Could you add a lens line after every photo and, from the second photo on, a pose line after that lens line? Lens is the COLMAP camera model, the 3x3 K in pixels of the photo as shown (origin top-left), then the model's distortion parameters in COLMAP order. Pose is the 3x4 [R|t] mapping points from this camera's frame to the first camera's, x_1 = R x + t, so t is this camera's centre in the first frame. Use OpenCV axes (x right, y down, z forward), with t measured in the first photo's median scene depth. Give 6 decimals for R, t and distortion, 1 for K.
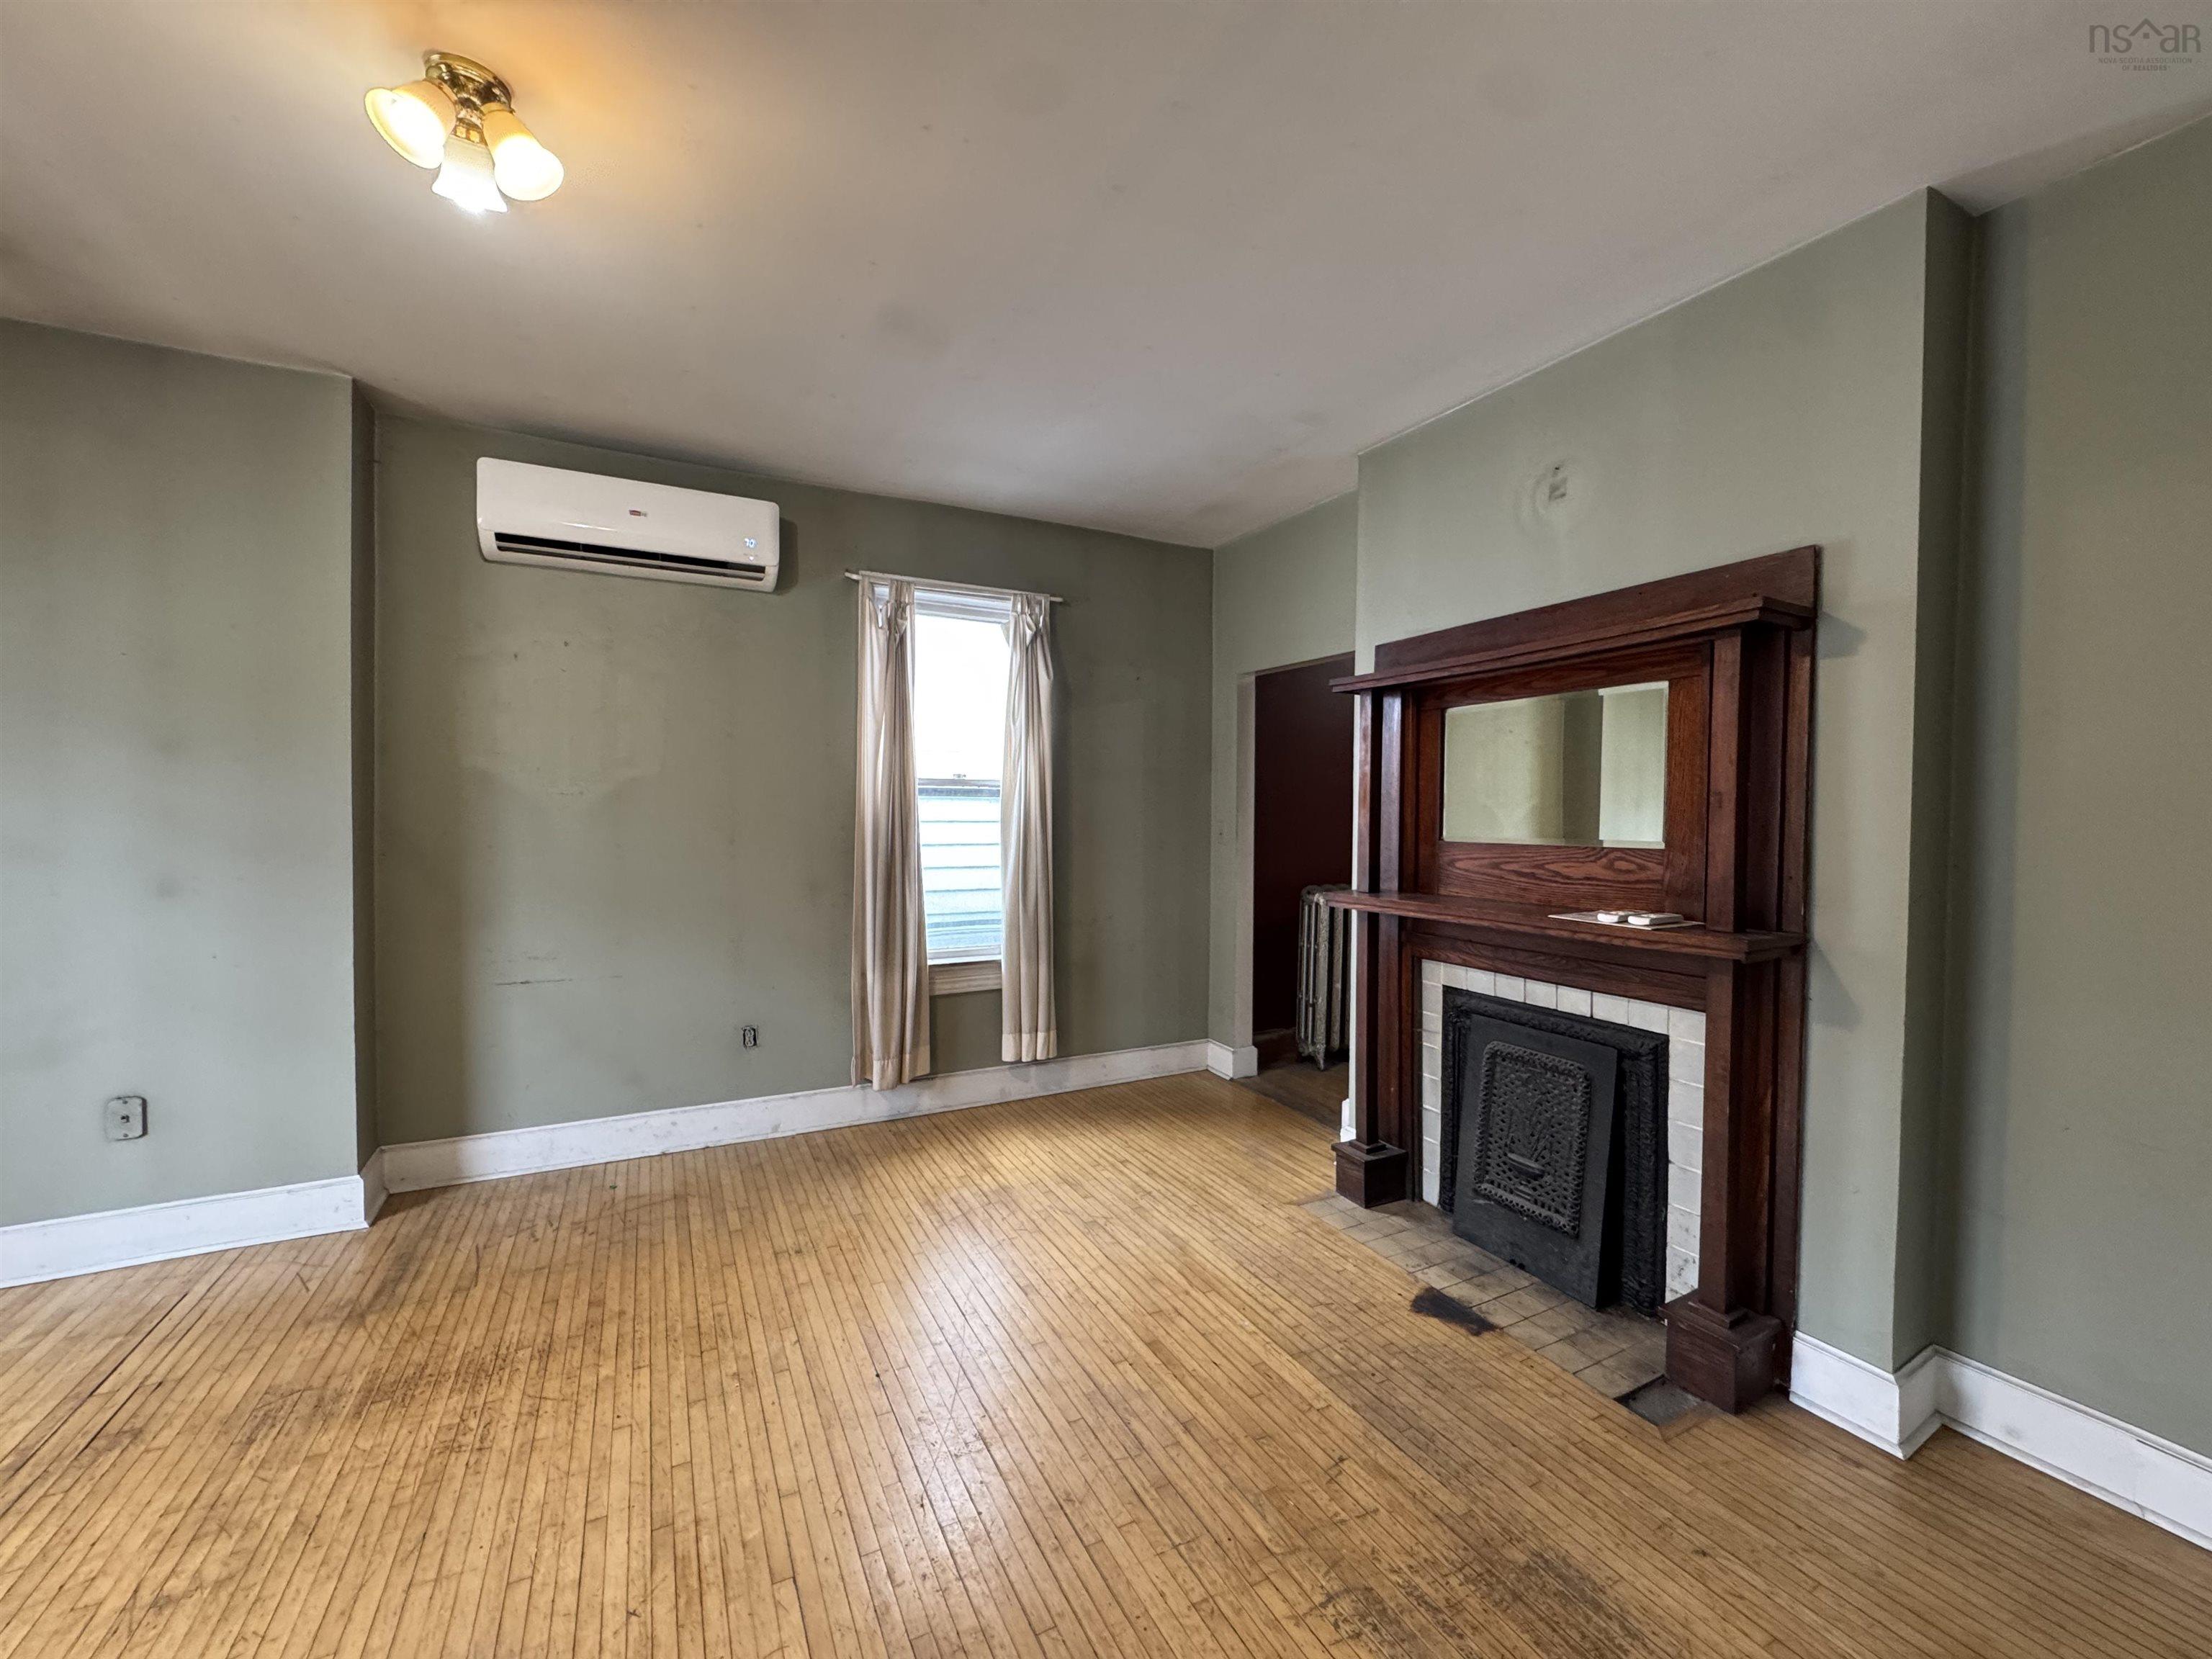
lens RADIAL K [[887.1, 0, 1102.7], [0, 887.1, 829.3], [0, 0, 1]] dist [-0.005926, 0.001234]
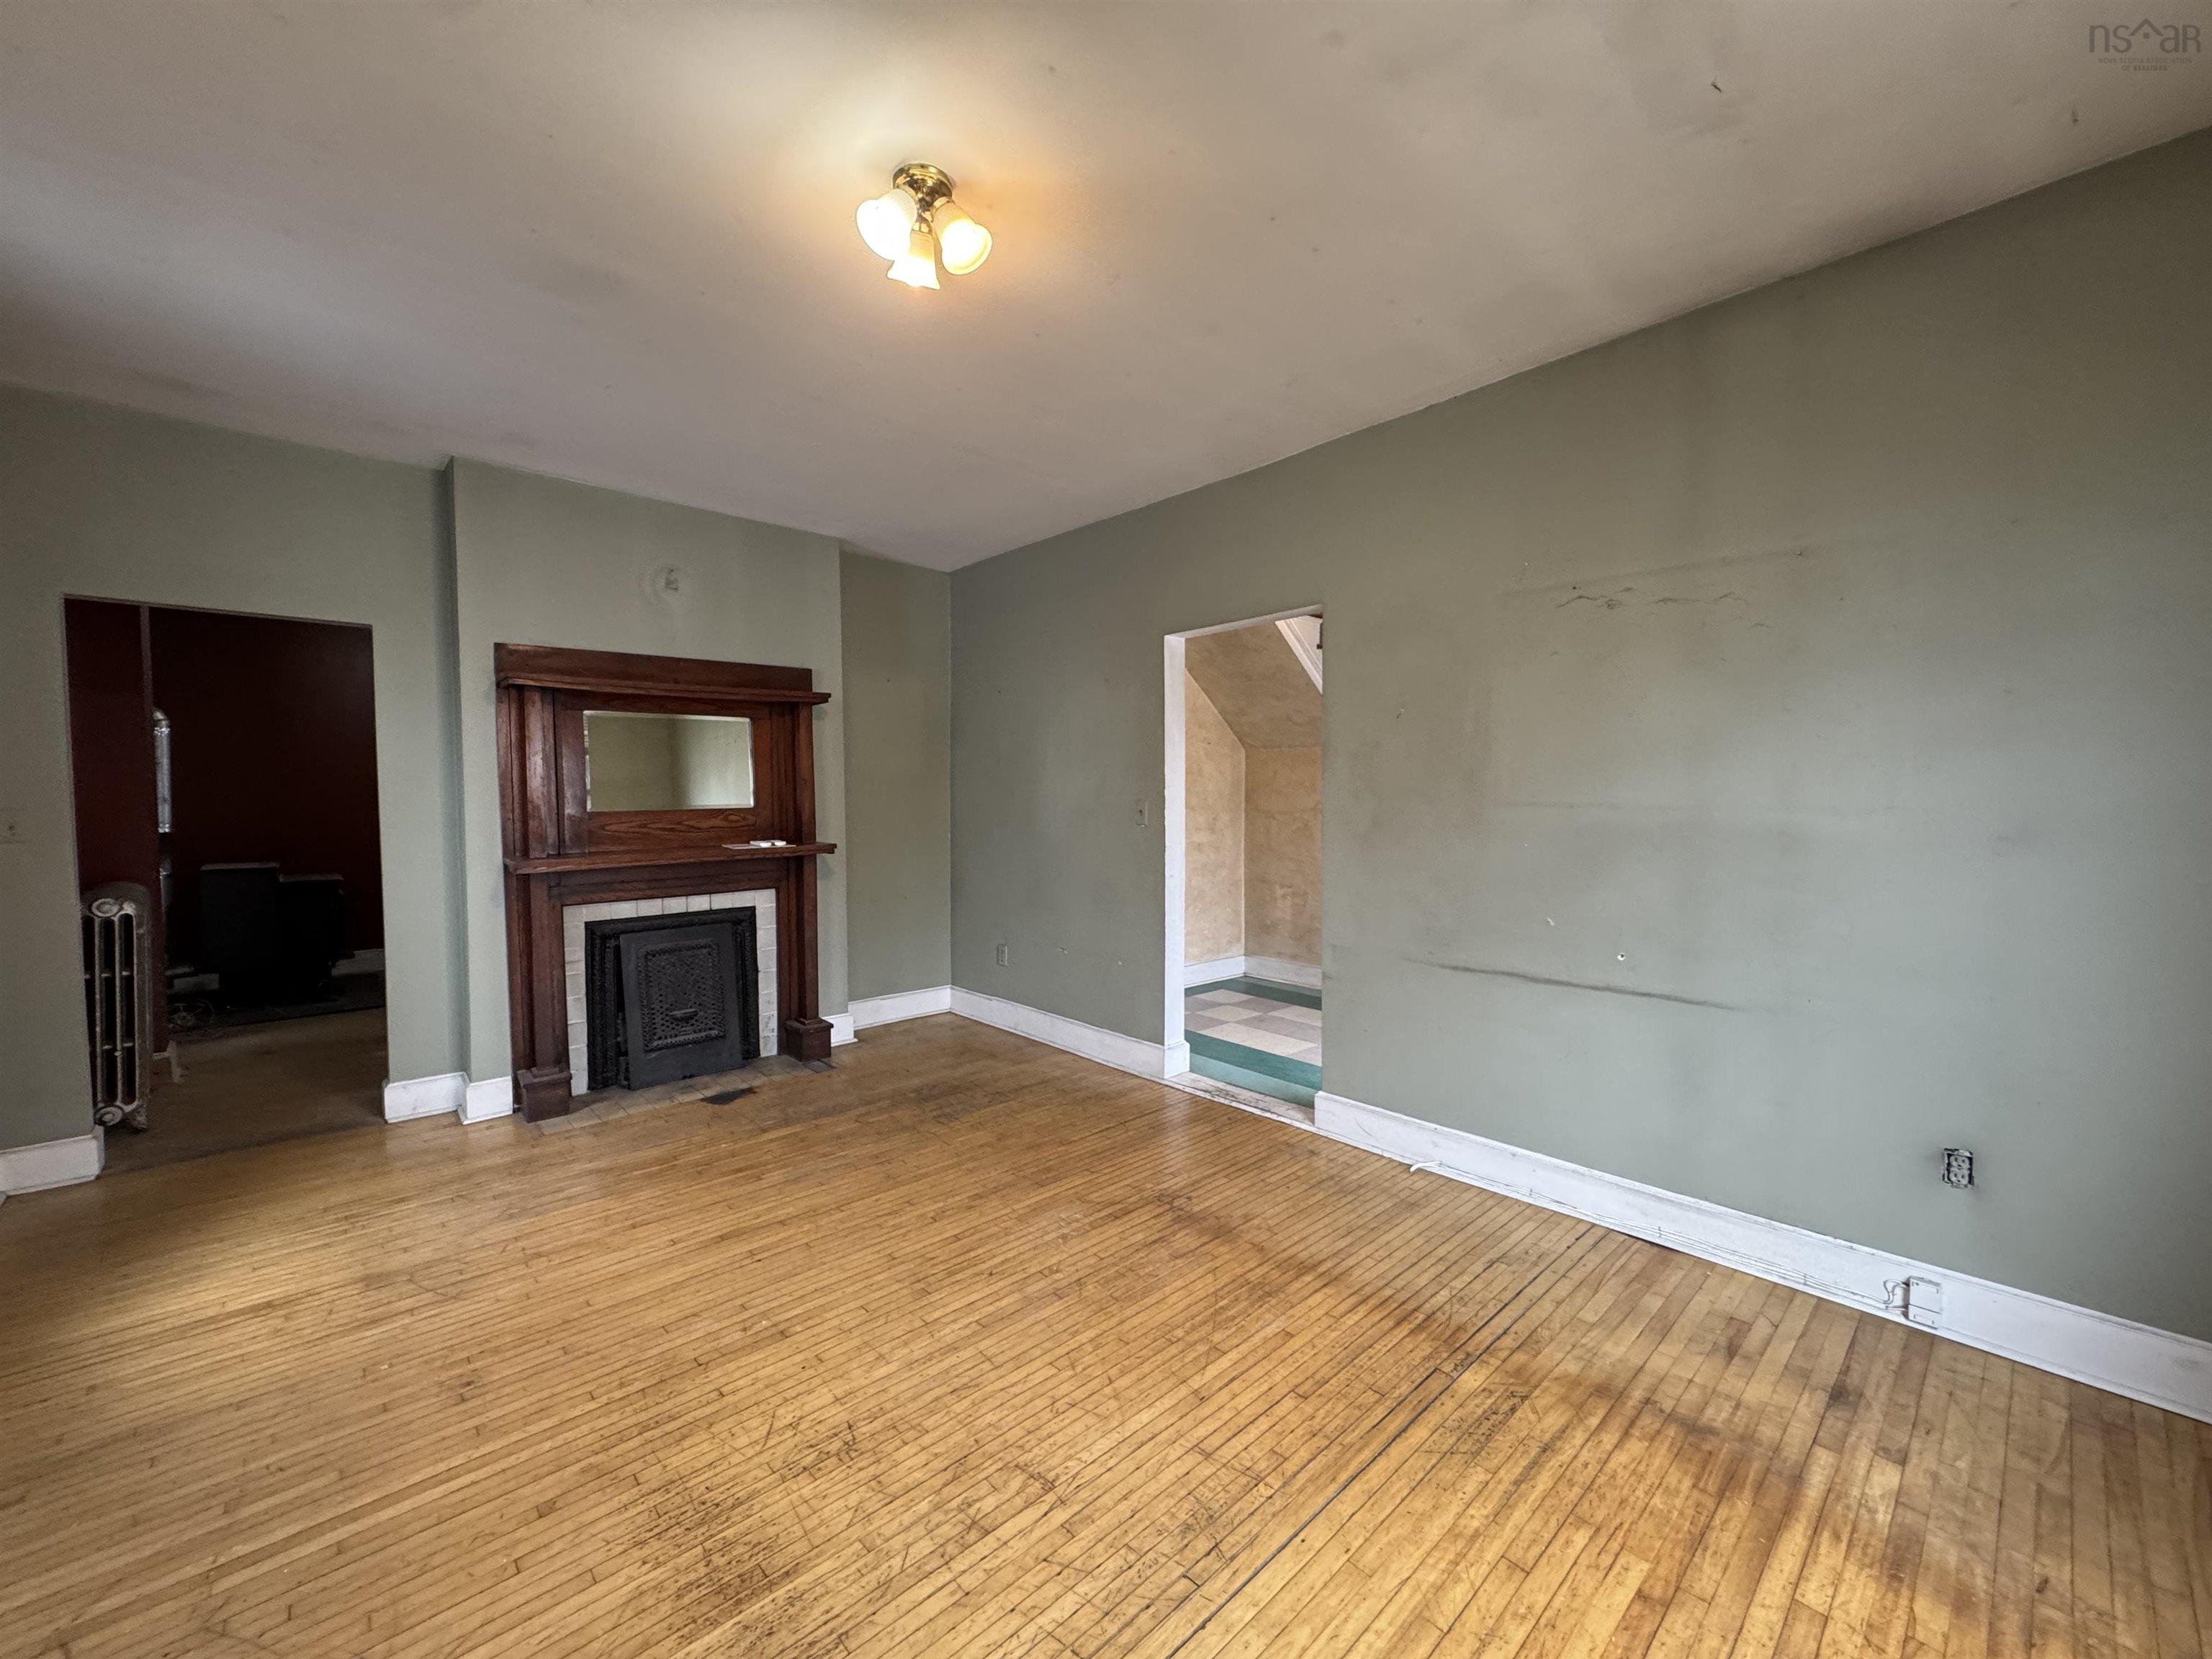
lens RADIAL K [[887.1, 0, 1116.7], [0, 887.1, 828.0], [0, 0, 1]] dist [-0.005926, 0.001234]
pose [[-0.276749, -0.047916, 0.959747, -1.182713], [0.025438, 0.998041, 0.057164, -0.019037], [-0.960606, 0.040234, -0.274988, 0.657842]]
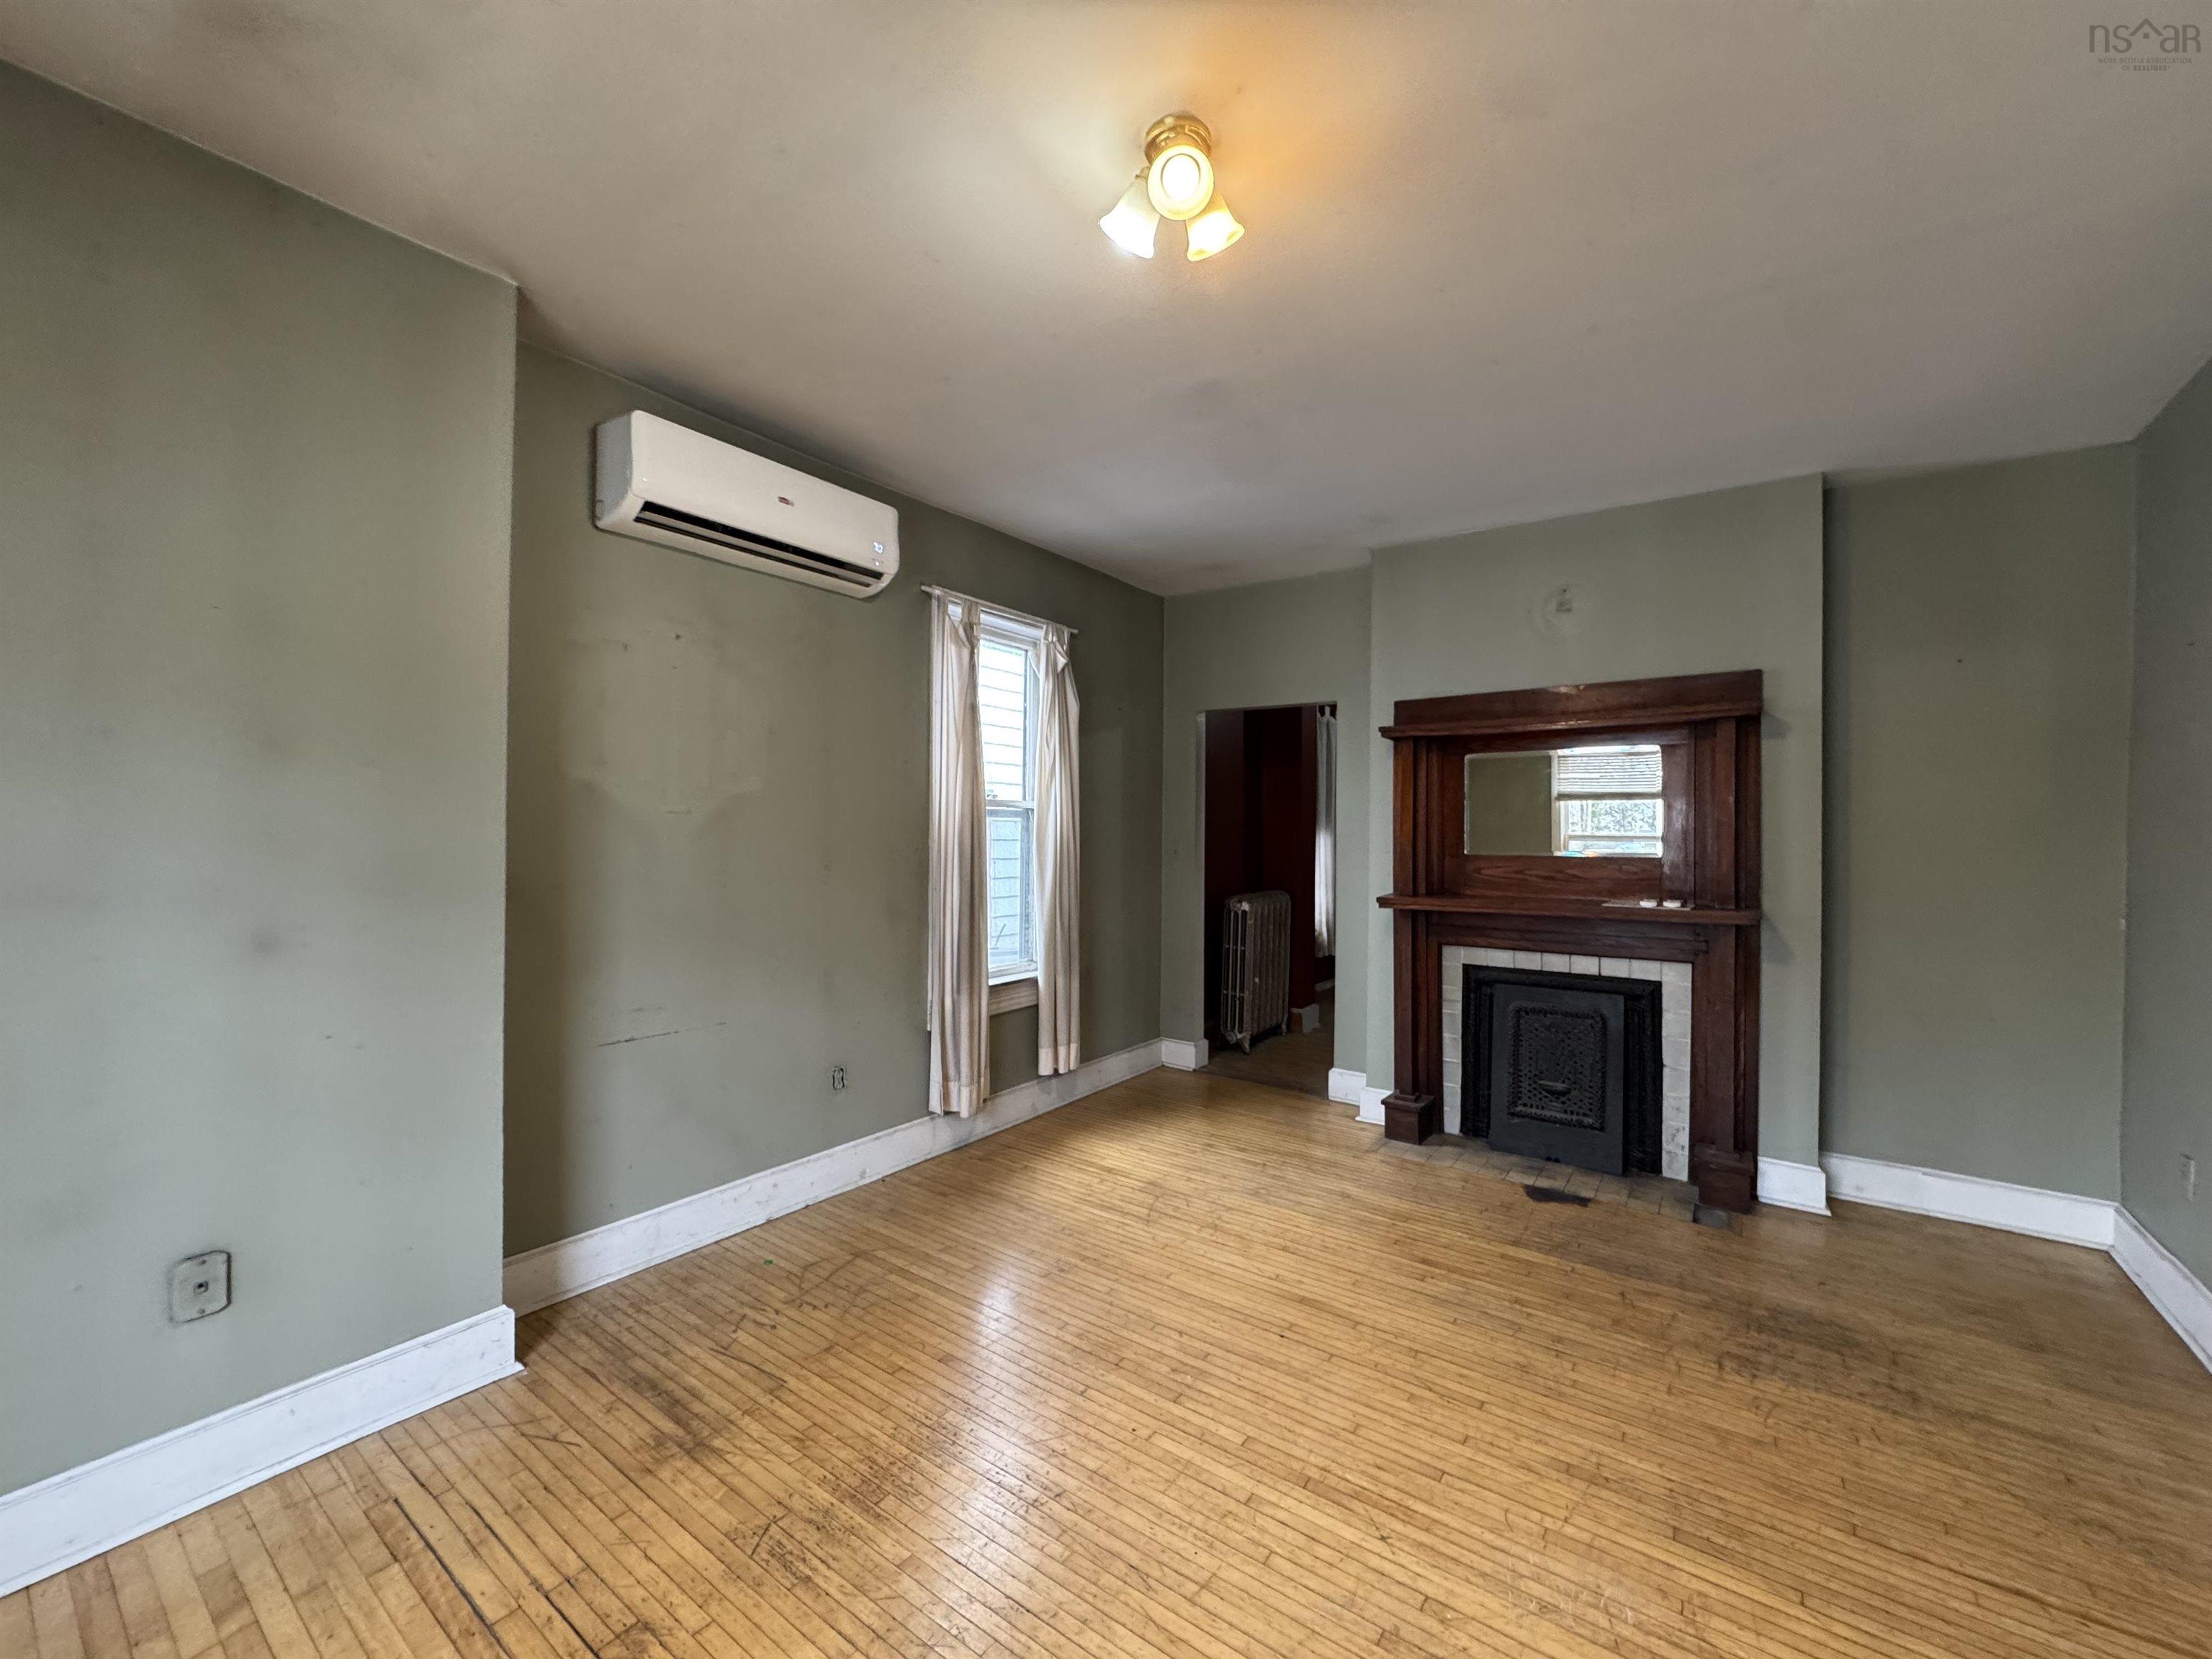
lens RADIAL K [[887.1, 0, 1099.5], [0, 887.1, 830.1], [0, 0, 1]] dist [-0.005926, 0.001234]
pose [[0.893324, -0.000399, 0.449413, -0.754769], [0.009551, 0.999791, -0.018097, -0.004586], [-0.449312, 0.020458, 0.893141, 0.070105]]
